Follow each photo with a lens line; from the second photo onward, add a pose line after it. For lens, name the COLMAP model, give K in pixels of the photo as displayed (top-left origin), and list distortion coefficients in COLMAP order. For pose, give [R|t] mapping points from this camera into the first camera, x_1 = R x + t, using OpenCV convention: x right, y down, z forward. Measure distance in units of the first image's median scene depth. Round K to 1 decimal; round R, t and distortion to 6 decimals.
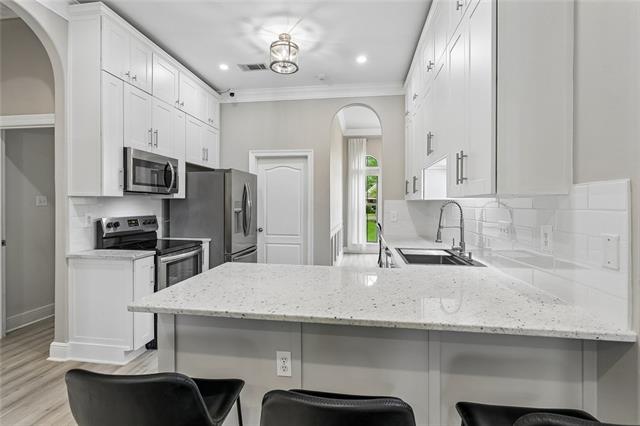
lens RADIAL K [[310.5, 0, 317.9], [0, 310.5, 207.4], [0, 0, 1]] dist [0.007134, -0.000857]
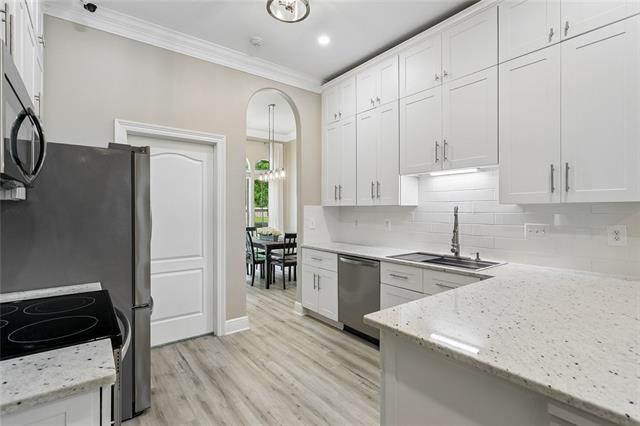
lens RADIAL K [[310.5, 0, 320.6], [0, 310.5, 212.7], [0, 0, 1]] dist [0.007134, -0.000857]
pose [[0.696528, -0.009935, 0.717461, -0.386213], [0.010929, 0.999935, 0.003236, -0.005807], [-0.717446, 0.005587, 0.696592, 0.333958]]
